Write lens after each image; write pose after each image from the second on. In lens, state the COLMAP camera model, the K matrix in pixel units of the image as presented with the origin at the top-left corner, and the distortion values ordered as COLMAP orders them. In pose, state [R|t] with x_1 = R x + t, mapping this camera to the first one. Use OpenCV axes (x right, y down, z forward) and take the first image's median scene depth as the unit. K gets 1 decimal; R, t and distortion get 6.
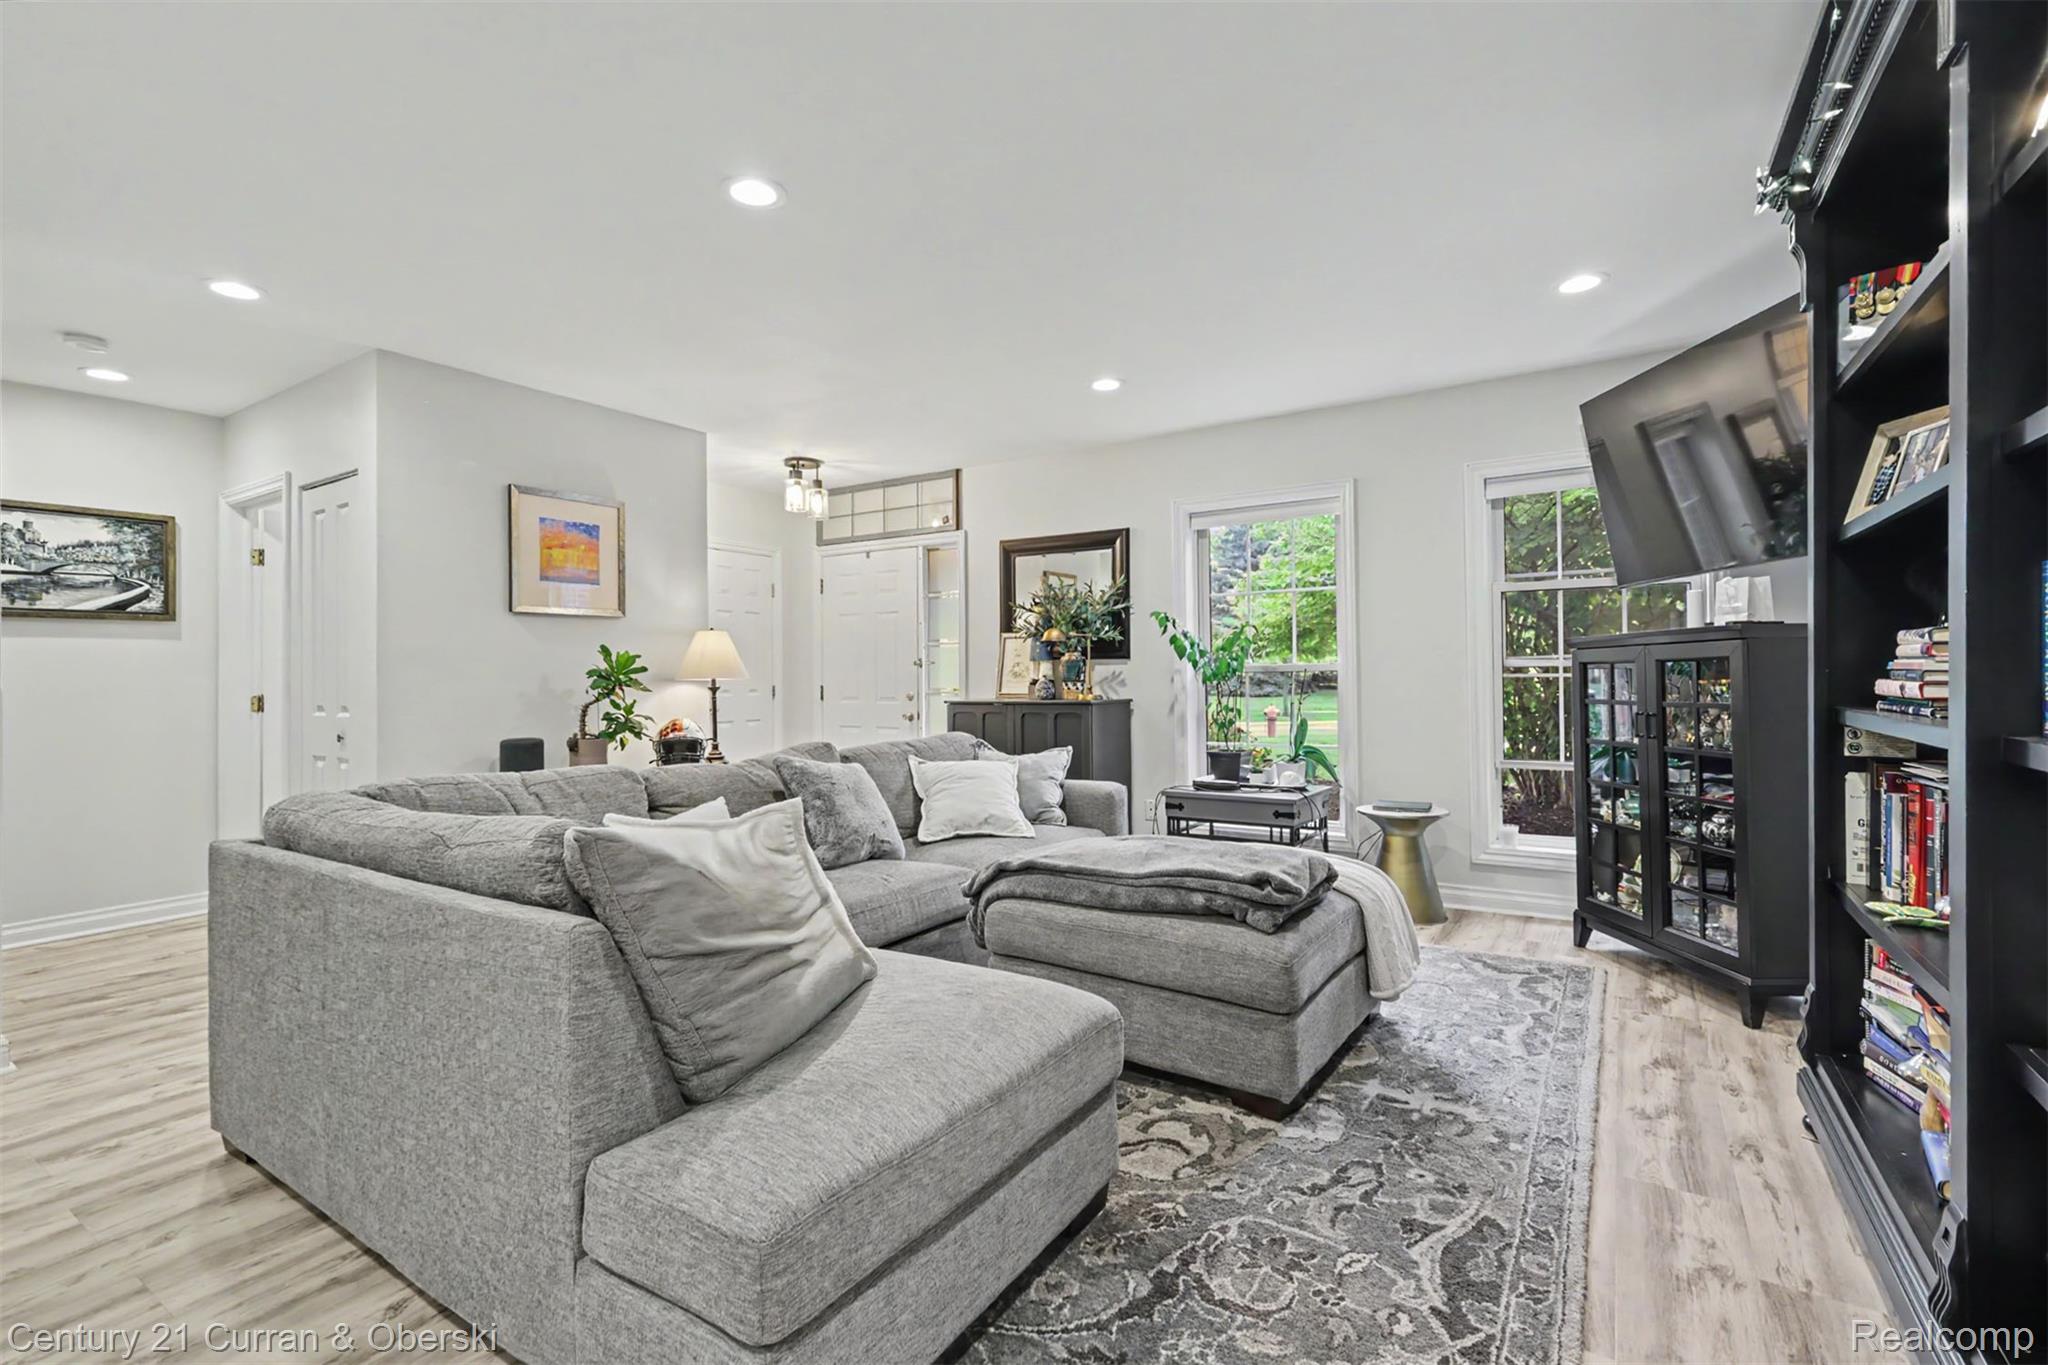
lens RADIAL K [[897.1, 0, 1009.5], [0, 897.1, 673.1], [0, 0, 1]] dist [0.002054, -0.000346]
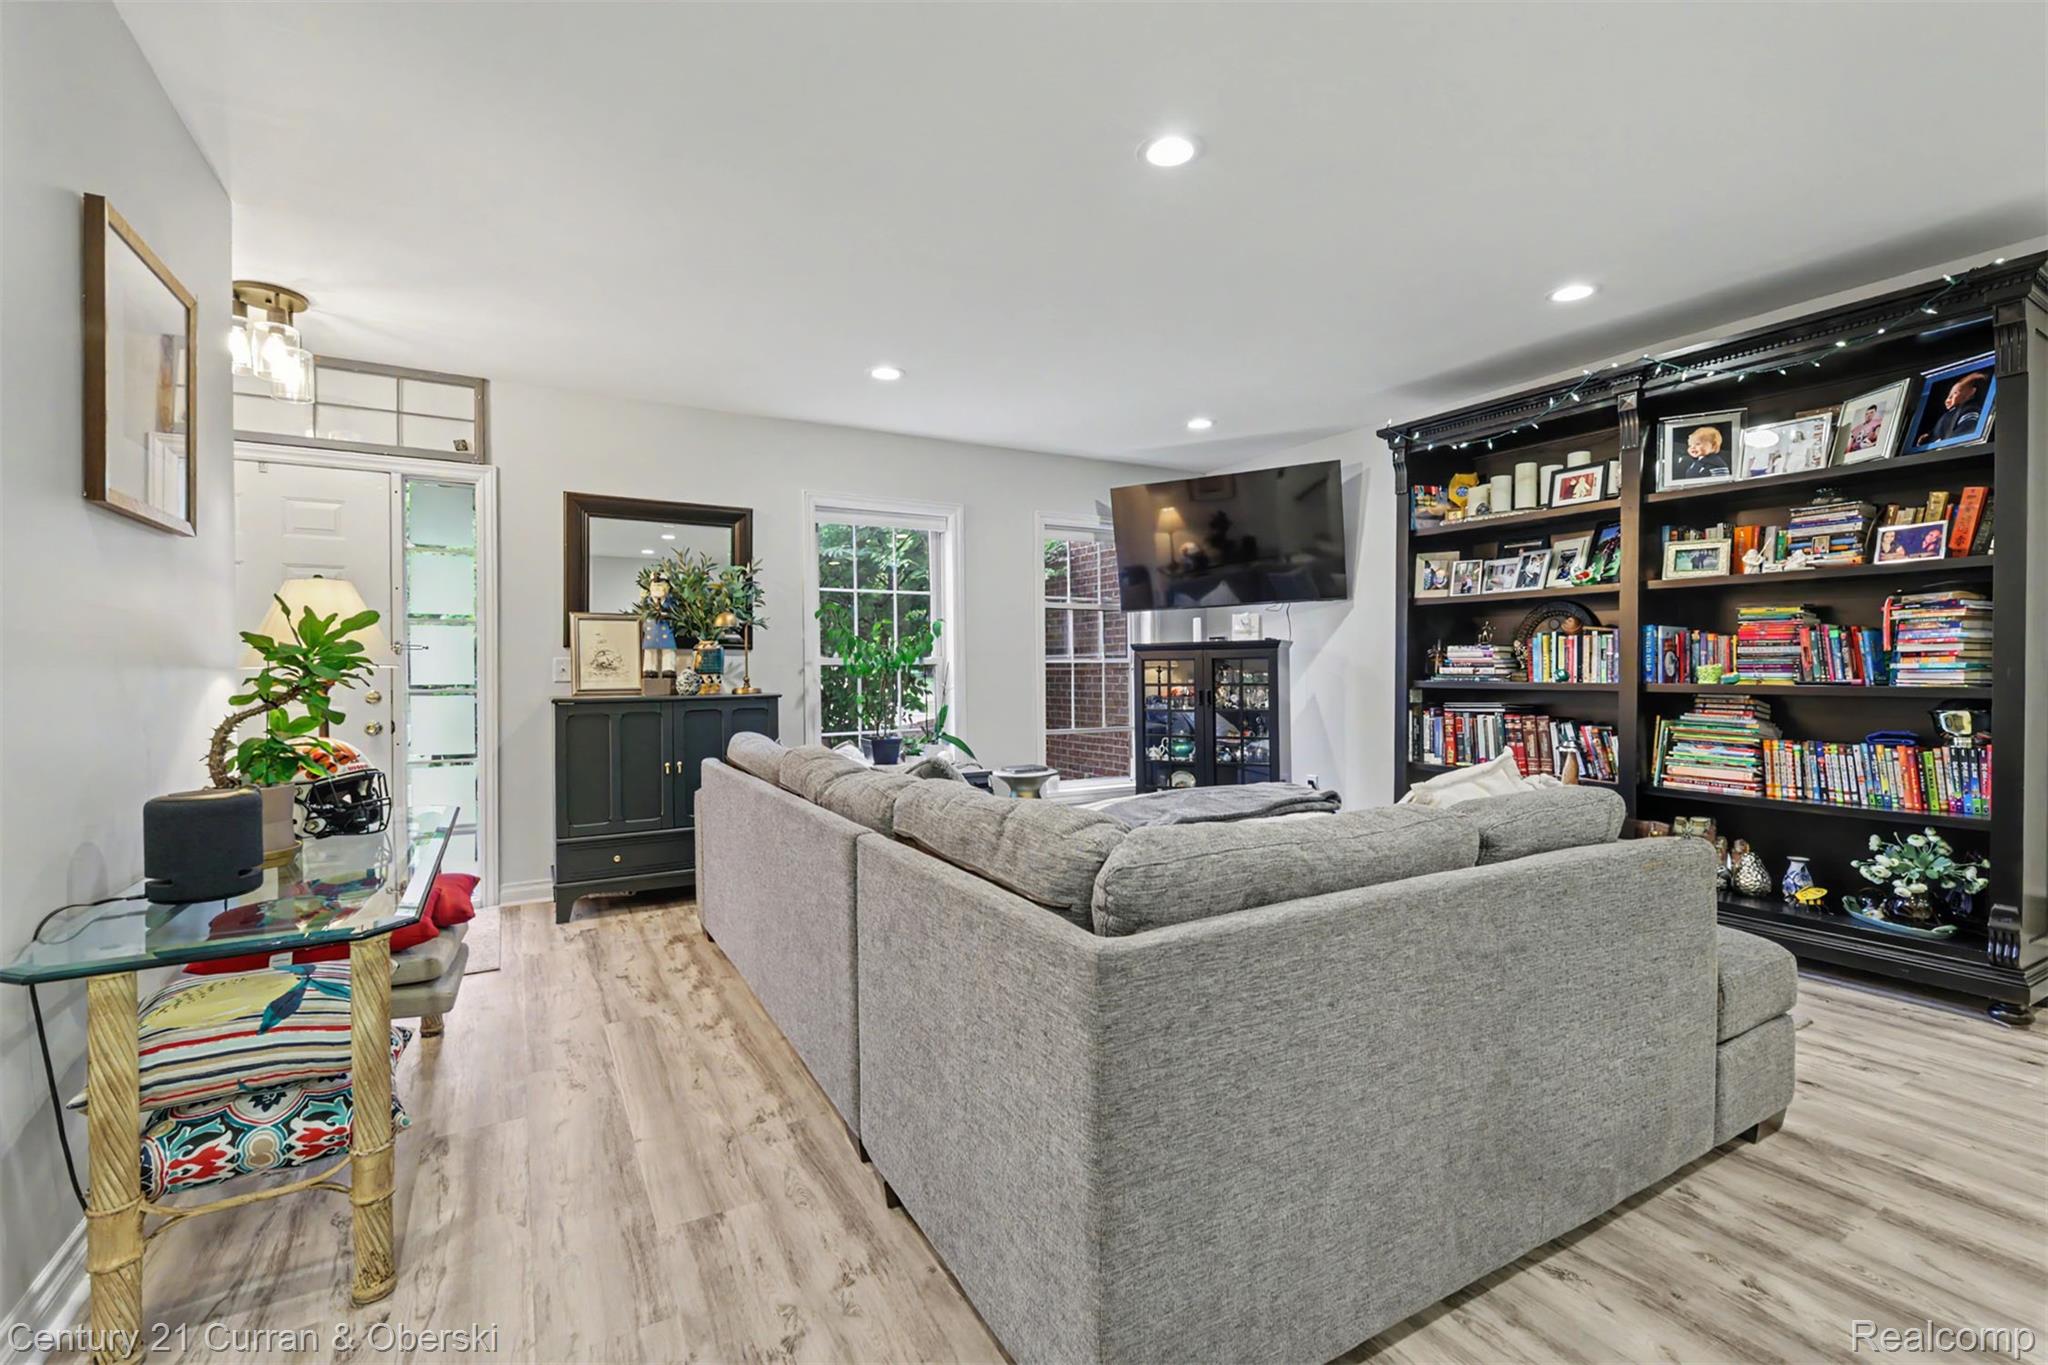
lens RADIAL K [[897.1, 0, 1022.6], [0, 897.1, 673.7], [0, 0, 1]] dist [0.002054, -0.000346]
pose [[0.451124, 0.002885, 0.892457, -0.691793], [0.000182, 0.999994, -0.003325, 0.014421], [-0.892461, 0.001663, 0.451121, 0.403630]]
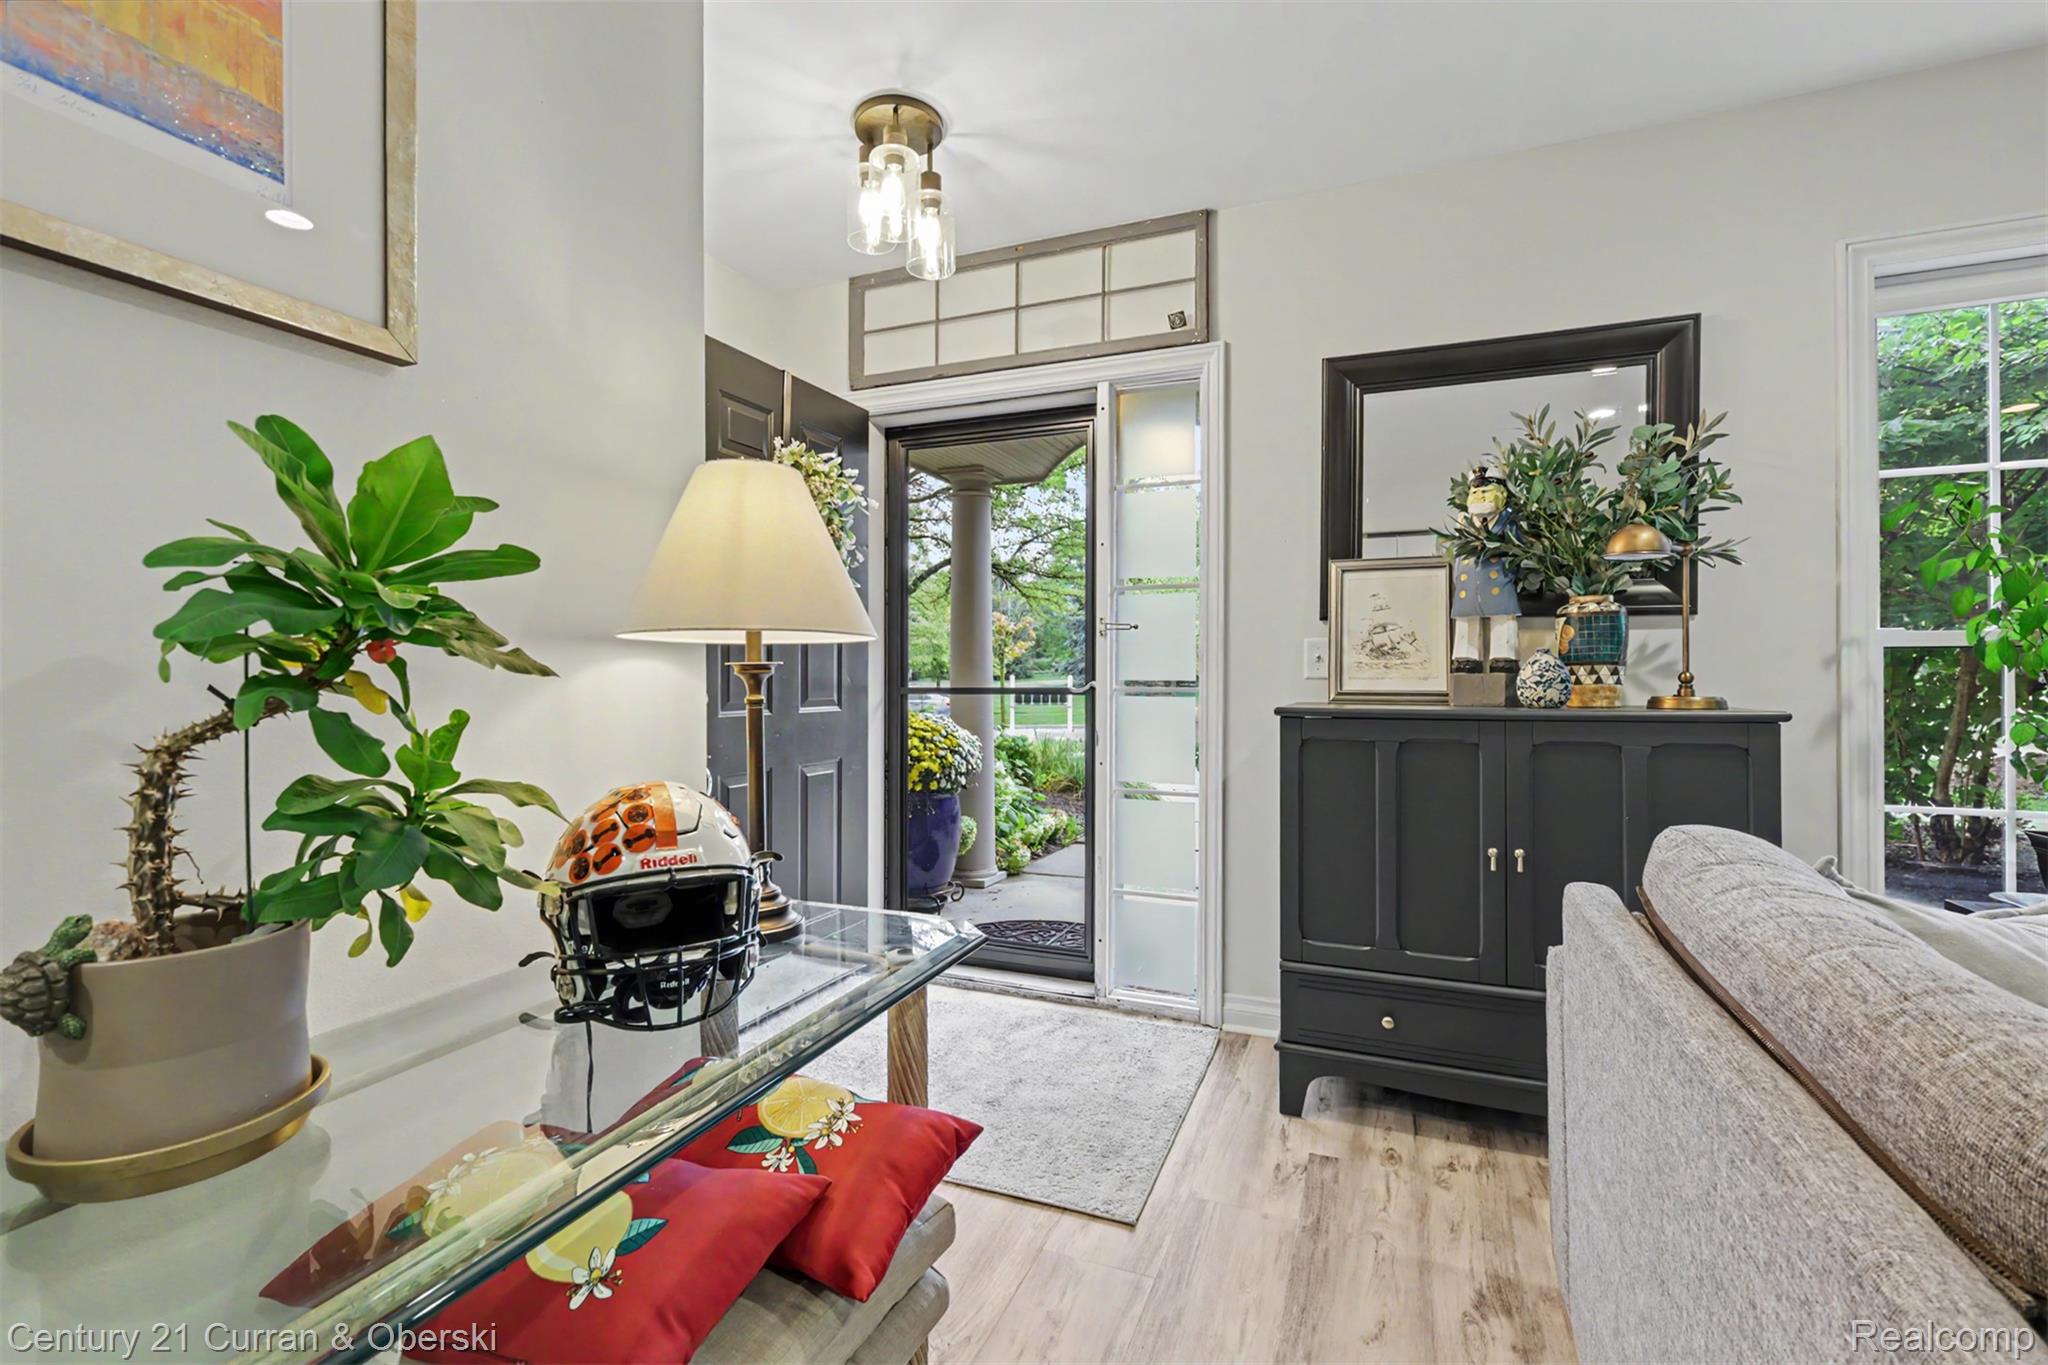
lens RADIAL K [[897.1, 0, 1019.1], [0, 897.1, 672.4], [0, 0, 1]] dist [0.002054, -0.000346]
pose [[0.981421, 0.010580, 0.191575, -0.331418], [-0.010467, 0.999944, -0.001603, 0.019446], [-0.191581, -0.000432, 0.981477, 0.772829]]
